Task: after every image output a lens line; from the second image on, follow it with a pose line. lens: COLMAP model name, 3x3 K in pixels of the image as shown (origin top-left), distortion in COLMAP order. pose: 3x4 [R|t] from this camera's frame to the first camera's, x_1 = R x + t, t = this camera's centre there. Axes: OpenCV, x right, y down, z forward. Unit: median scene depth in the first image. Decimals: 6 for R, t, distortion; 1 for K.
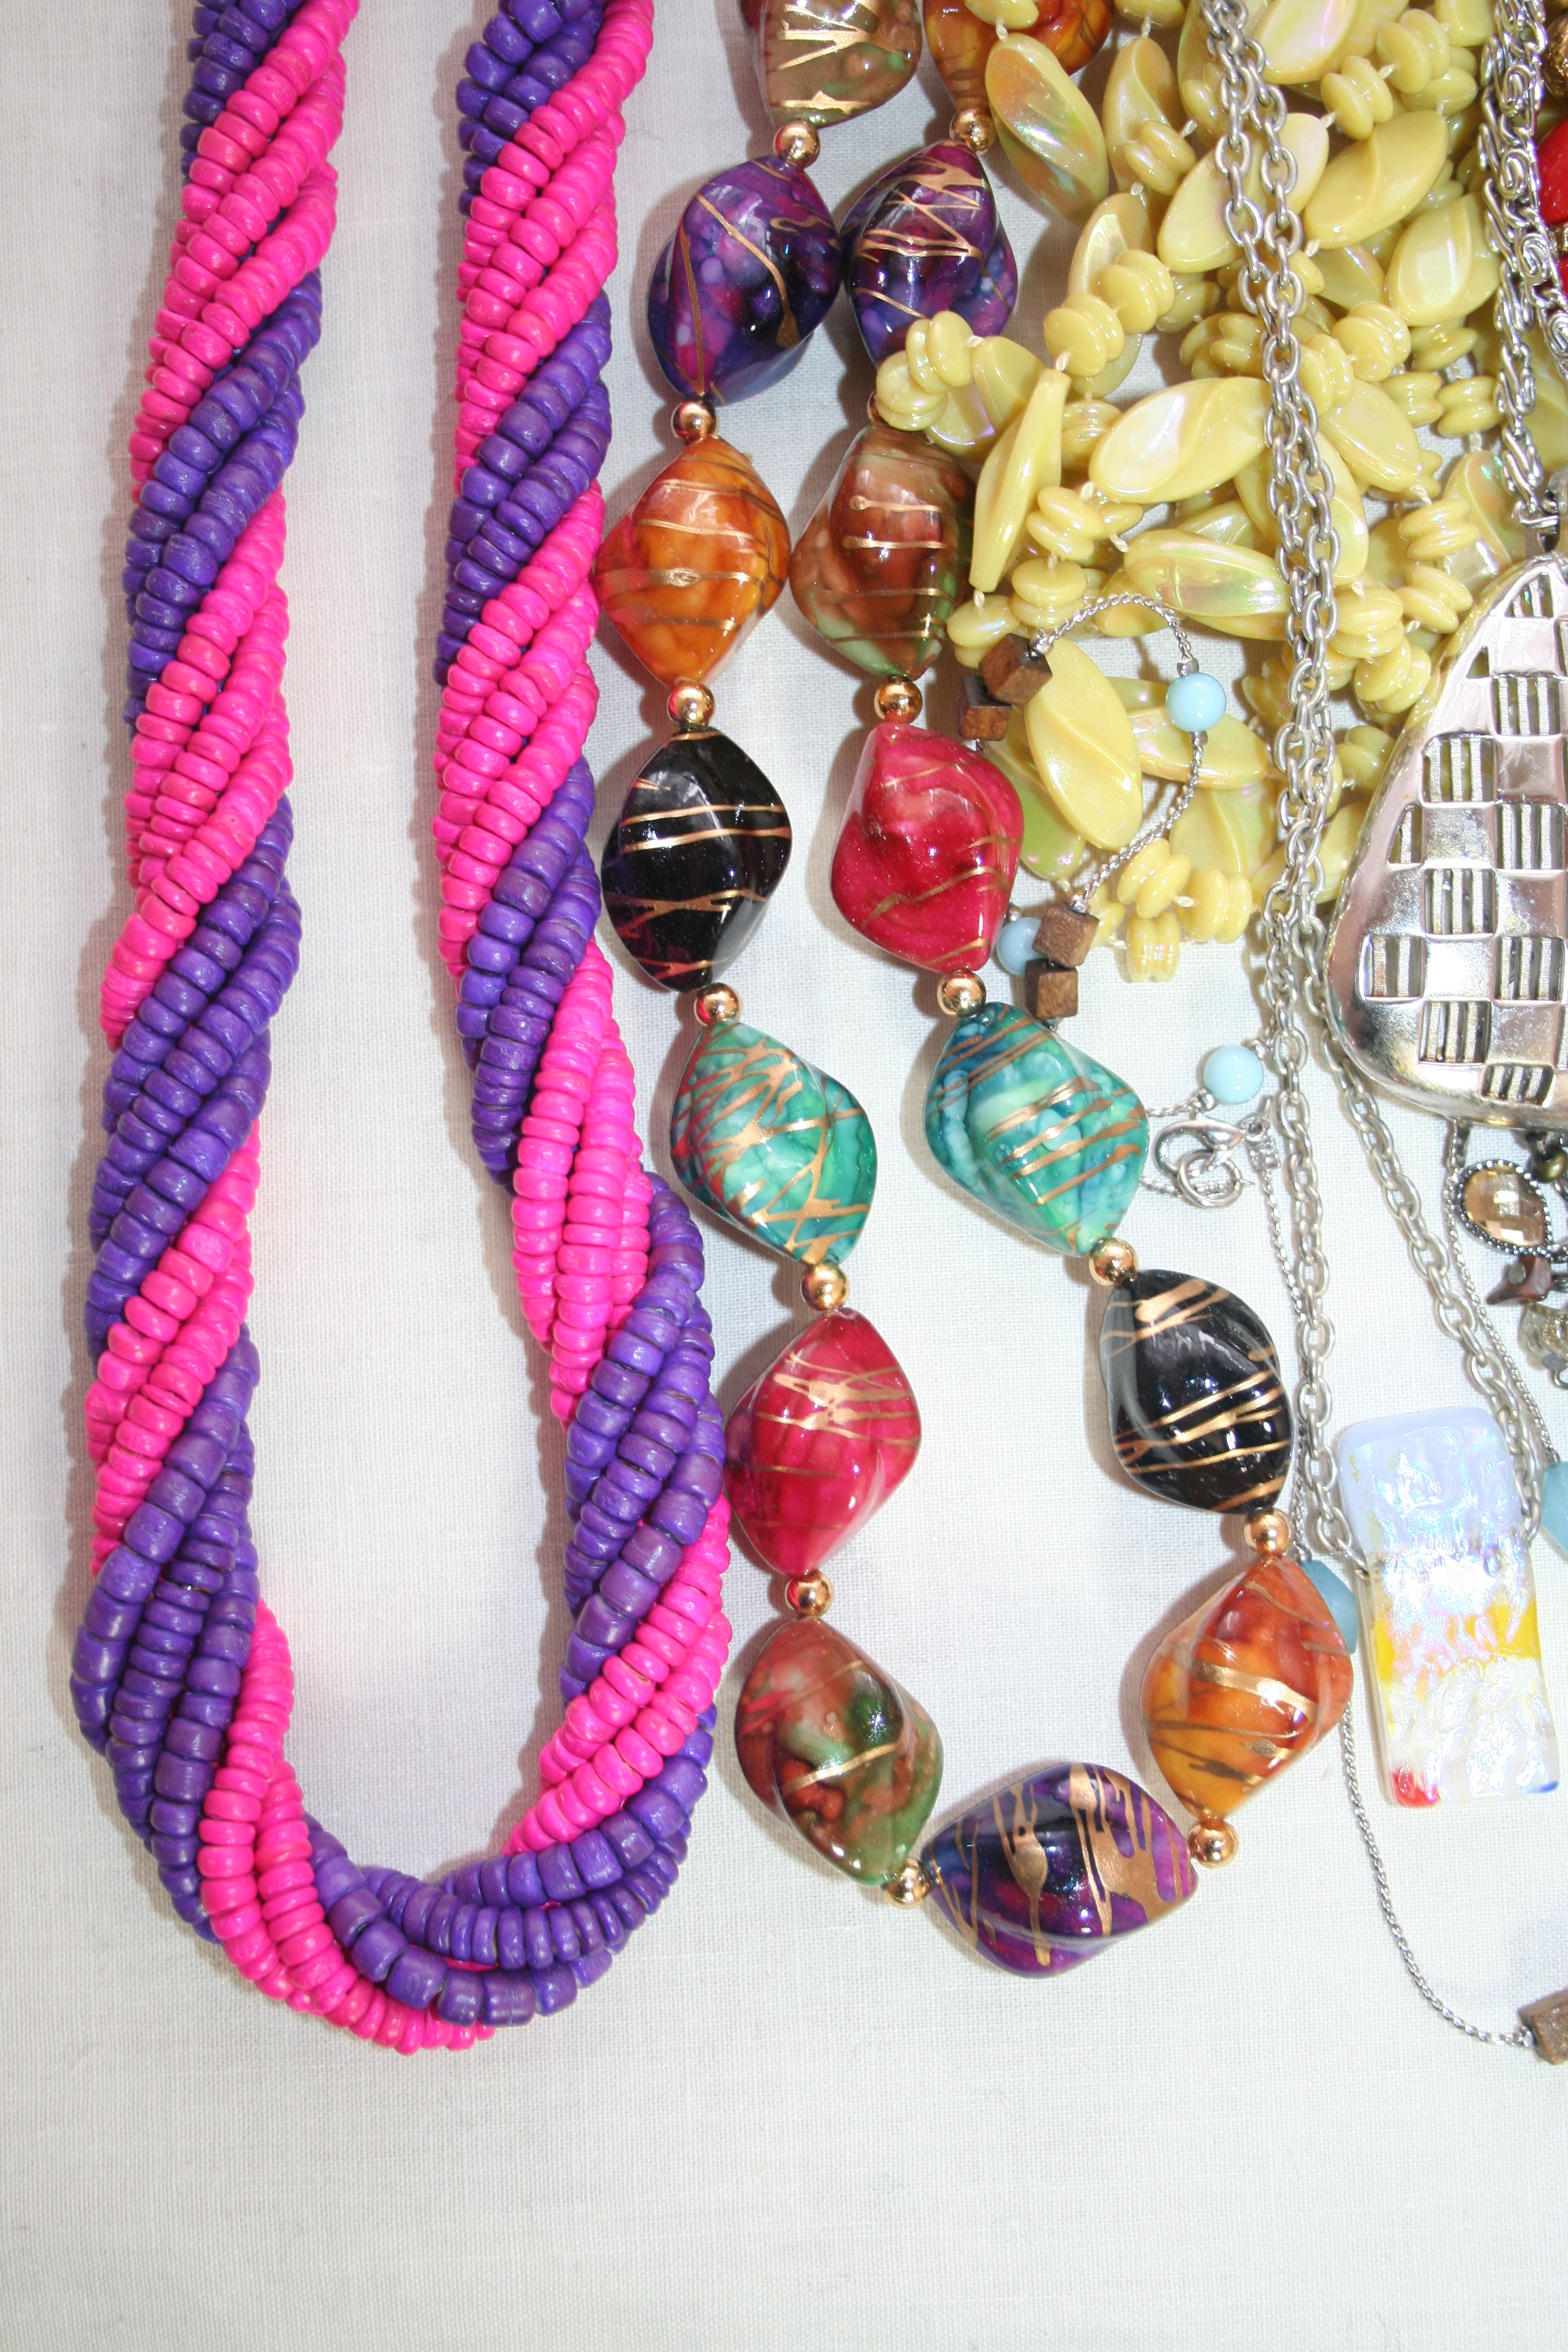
lens RADIAL K [[3373.2, 0, 784.0], [0, 3373.2, 1176.0], [0, 0, 1]] dist [-0.010629, -0.009744]
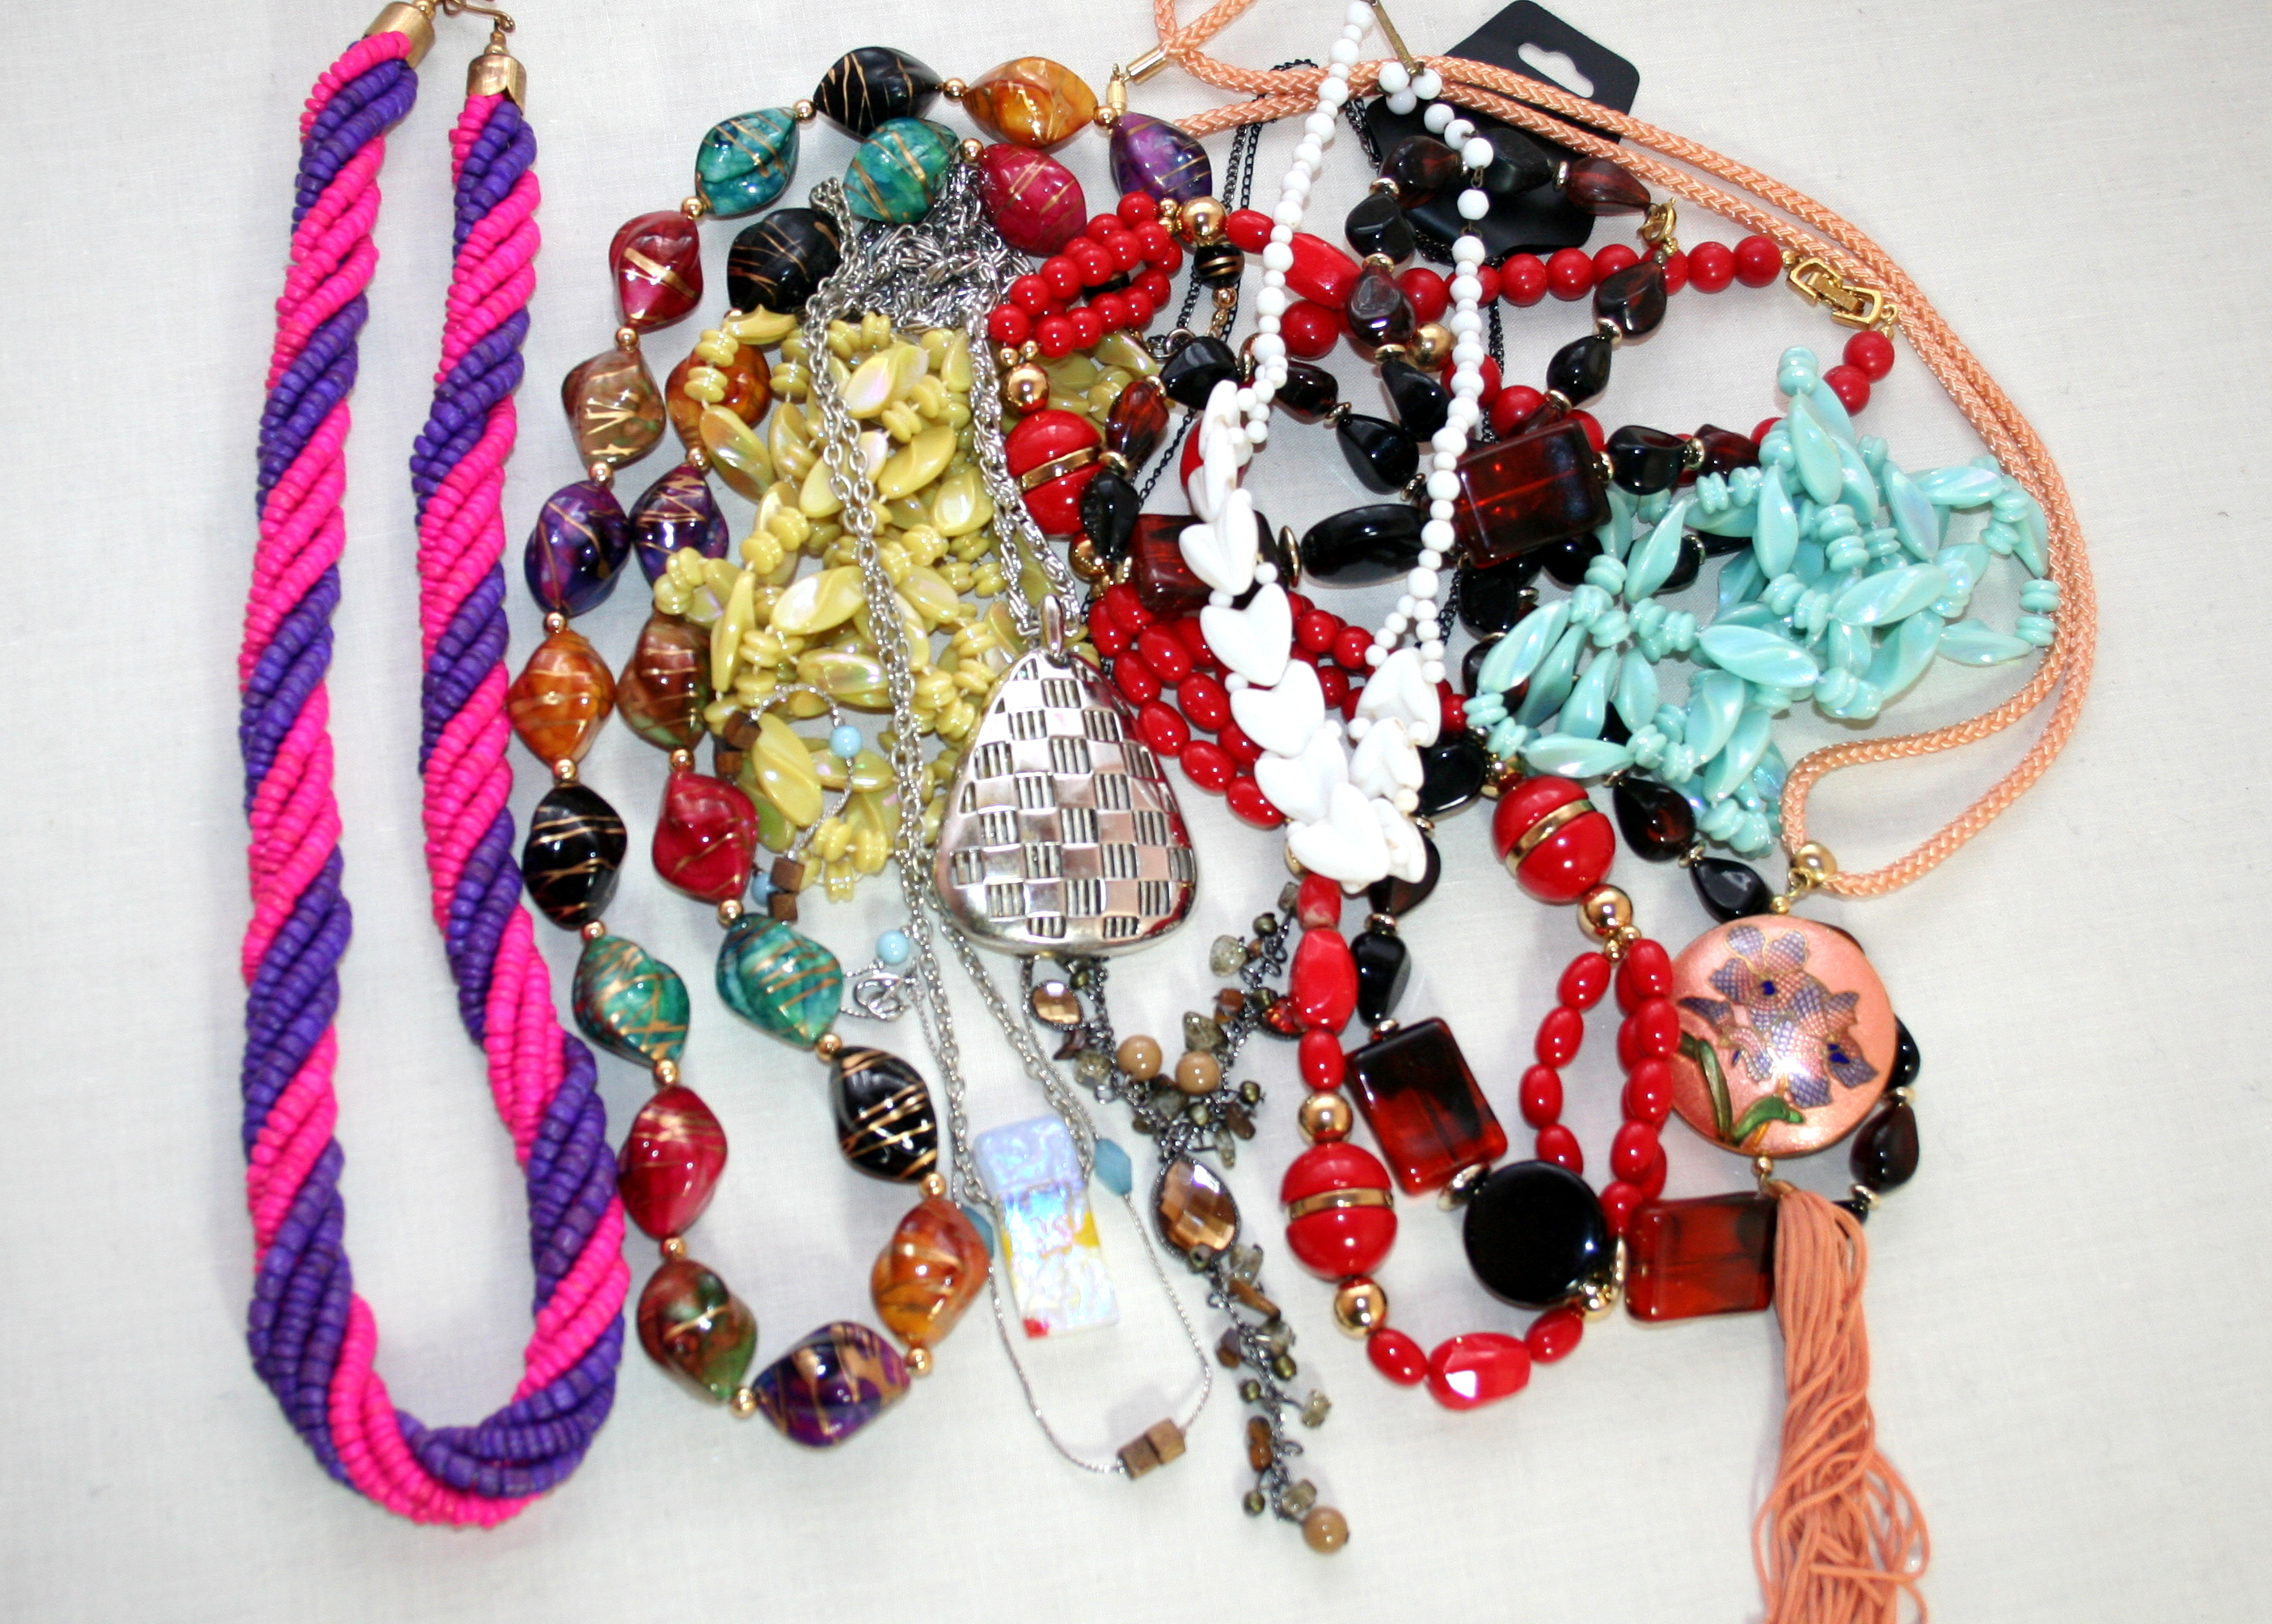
lens RADIAL K [[2931.9, 0, 1136.0], [0, 2931.9, 812.0], [0, 0, 1]] dist [-0.149513, 0.928634]
pose [[0.987033, -0.101338, 0.124488, 0.077143], [0.126766, 0.967856, -0.217222, 0.260620], [-0.098473, 0.230186, 0.968151, -0.535443]]
